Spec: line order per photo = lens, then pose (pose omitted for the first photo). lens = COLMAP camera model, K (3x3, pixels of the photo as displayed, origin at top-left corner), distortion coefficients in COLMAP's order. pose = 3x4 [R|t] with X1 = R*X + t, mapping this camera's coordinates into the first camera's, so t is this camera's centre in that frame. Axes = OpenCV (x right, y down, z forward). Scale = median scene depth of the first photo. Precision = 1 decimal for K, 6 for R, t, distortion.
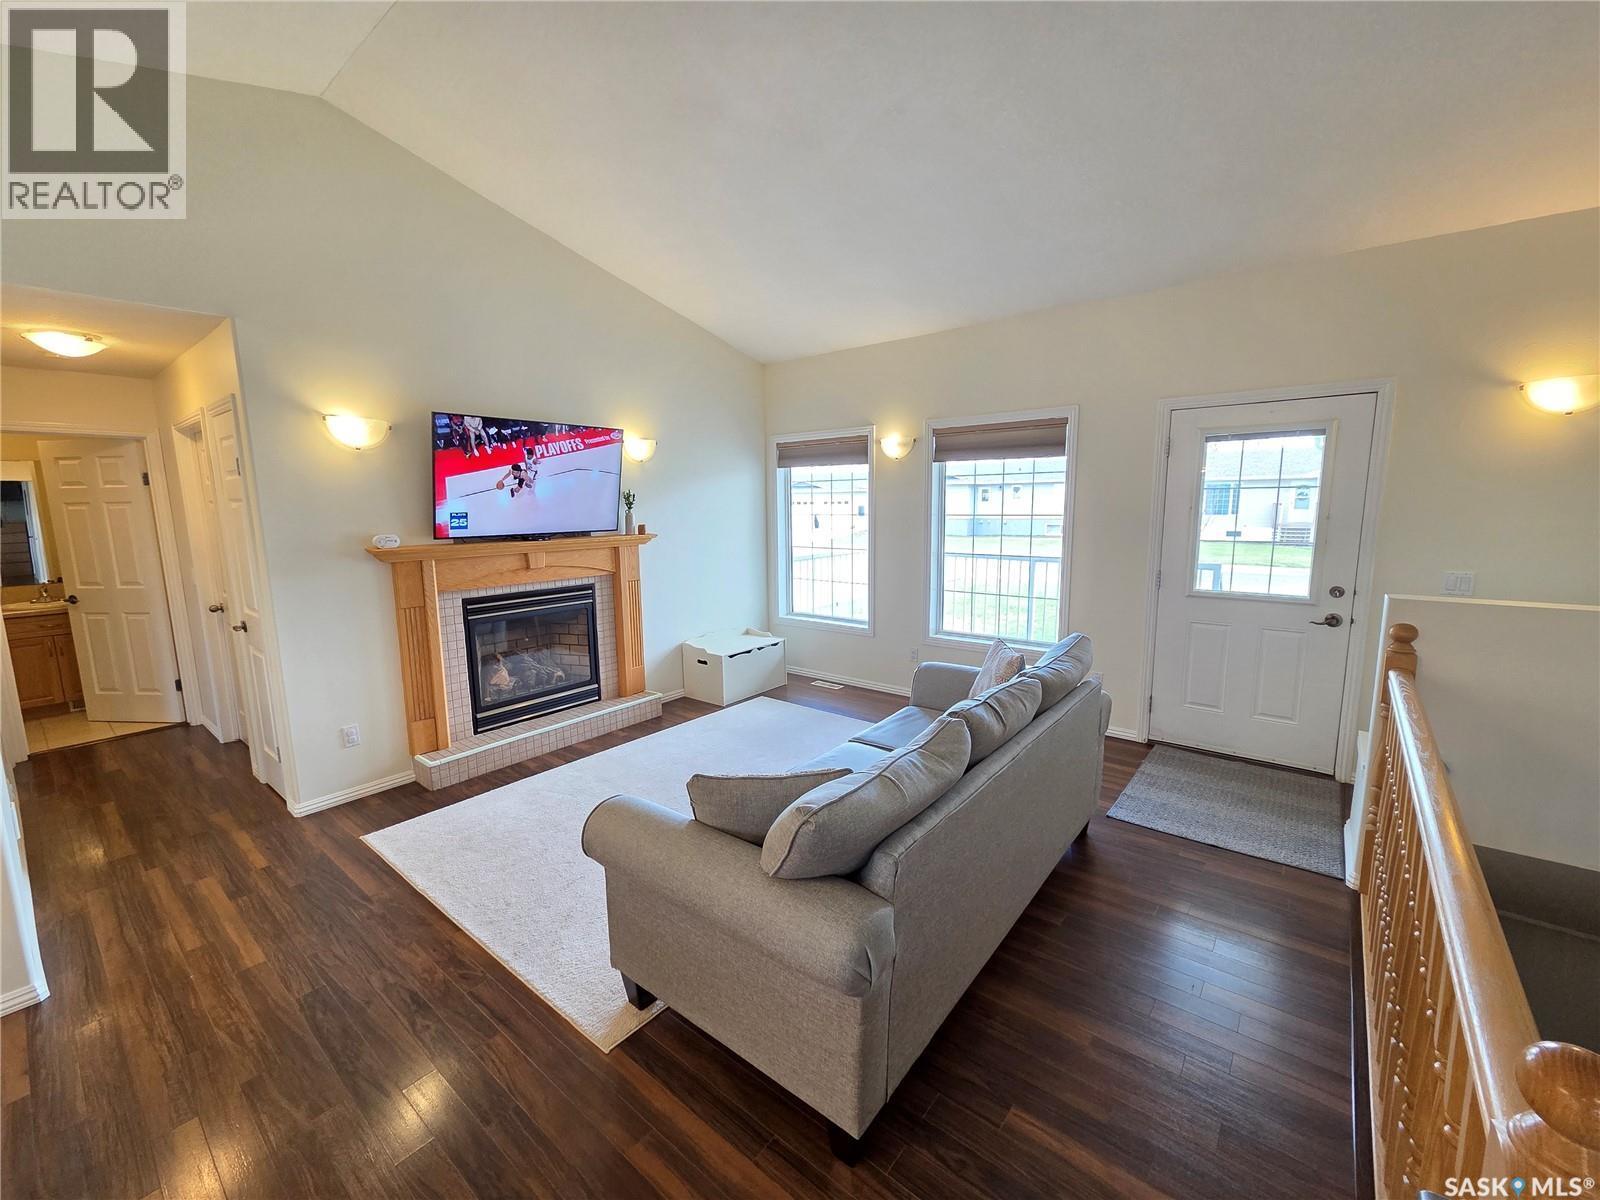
lens RADIAL K [[654.5, 0, 795.7], [0, 654.5, 596.7], [0, 0, 1]] dist [0.001935, 0.000360]
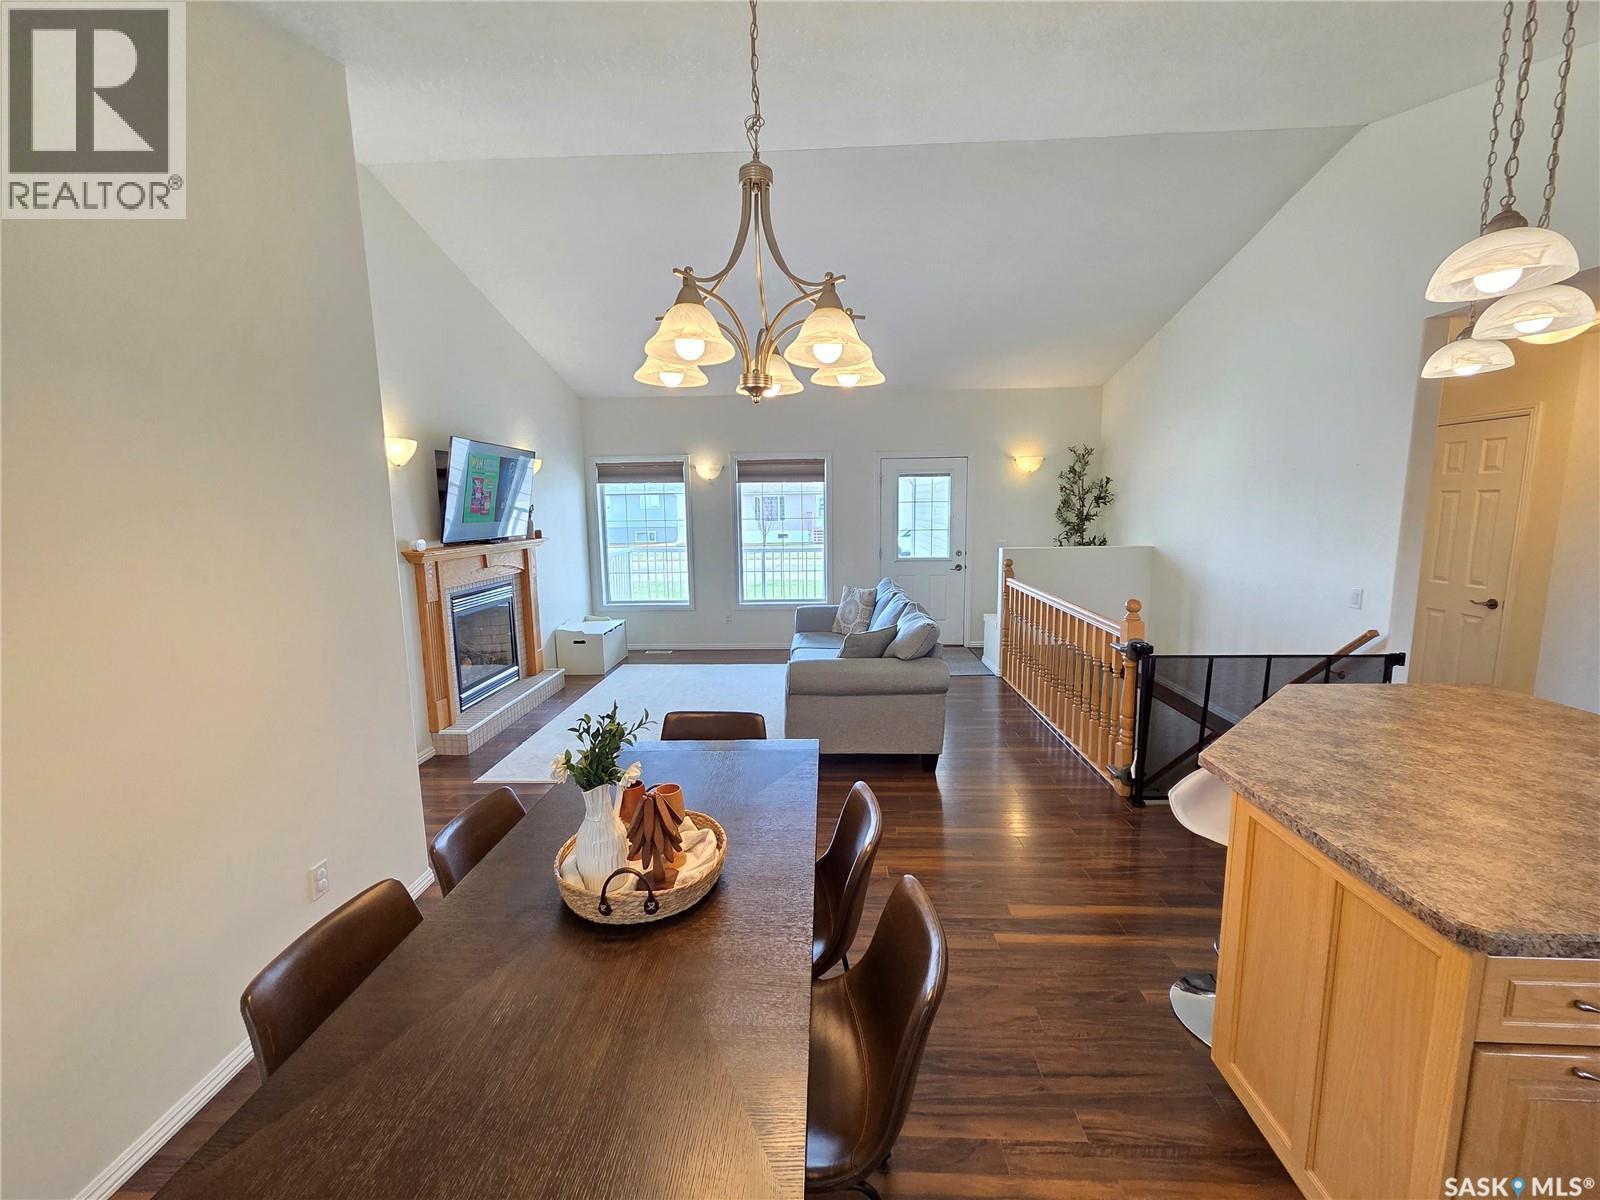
lens RADIAL K [[654.3, 0, 800.0], [0, 654.3, 600.0], [0, 0, 1]] dist [0.001802, 0.000158]
pose [[0.798436, -0.085292, 0.596007, -0.605405], [0.091365, 0.995615, 0.020082, 0.039163], [-0.595107, 0.038420, 0.802728, -0.254048]]
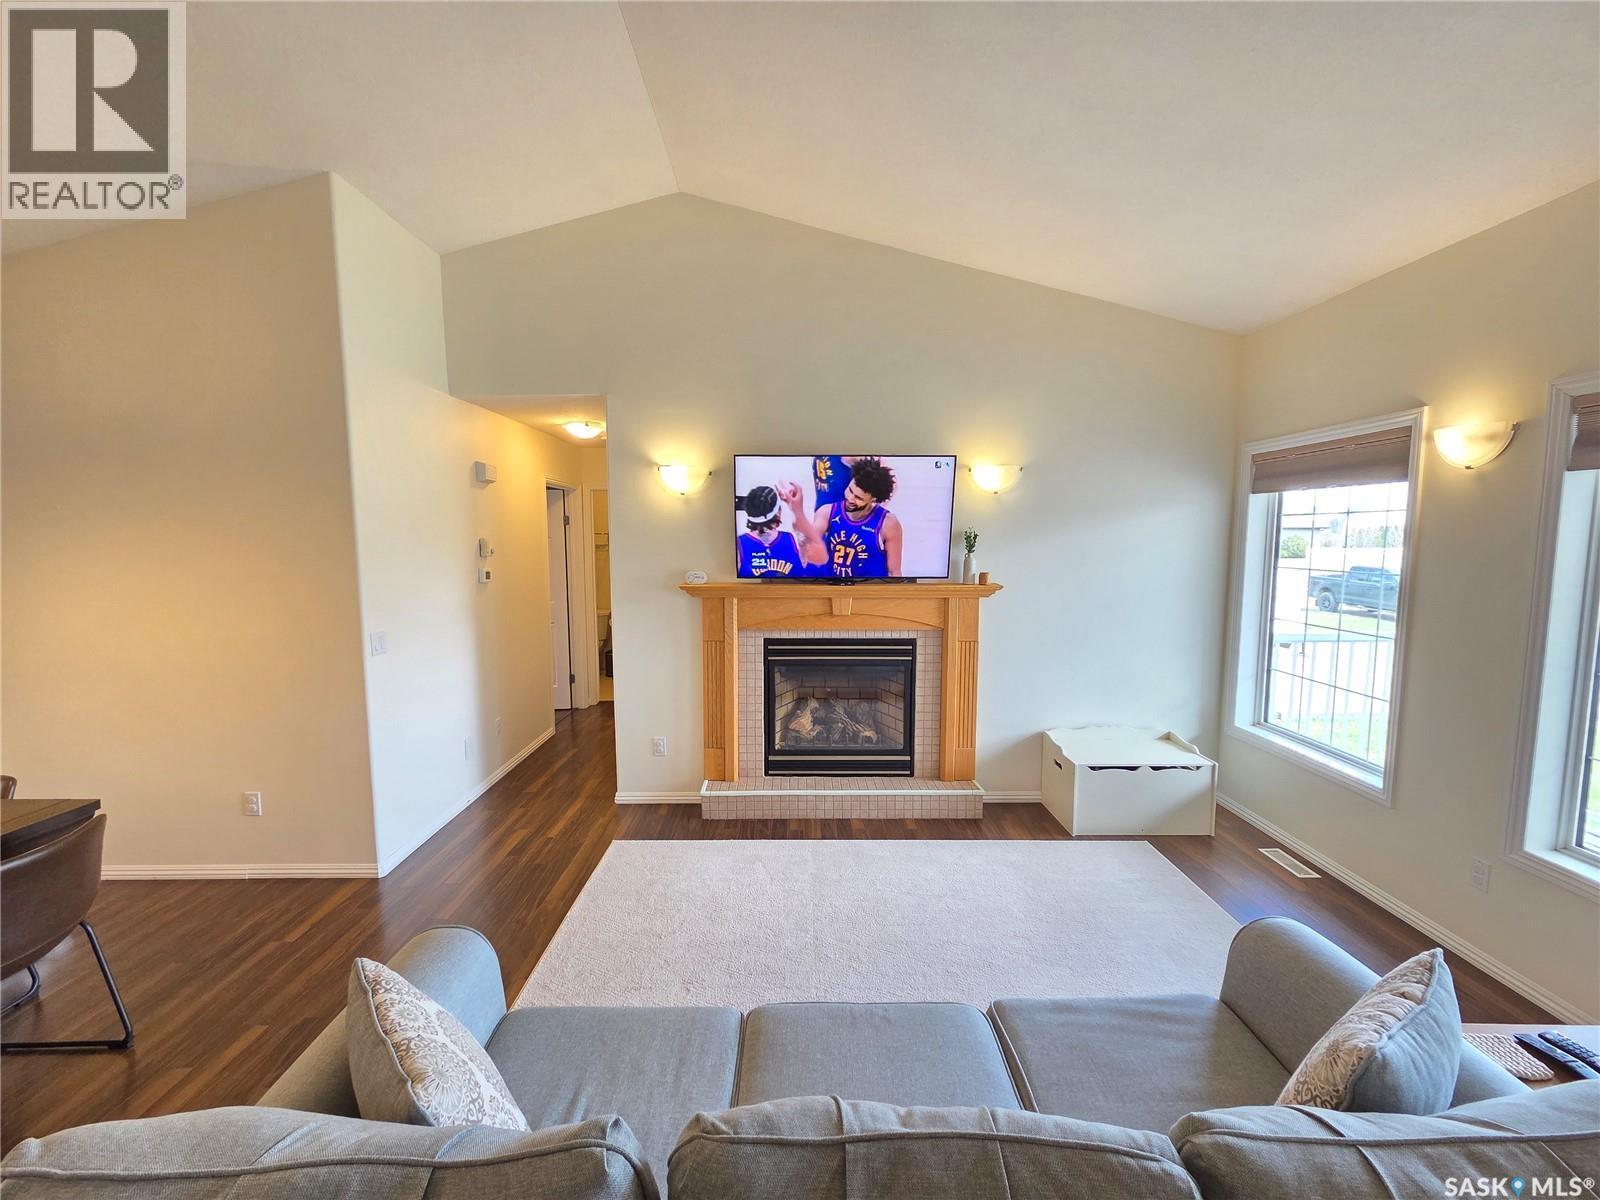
lens RADIAL K [[652.2, 0, 793.5], [0, 652.2, 597.2], [0, 0, 1]] dist [0.001783, -0.000125]
pose [[0.632149, 0.085250, -0.770143, 0.241369], [-0.120460, 0.992657, 0.011004, -0.064552], [0.765426, 0.085815, 0.637777, 0.337580]]
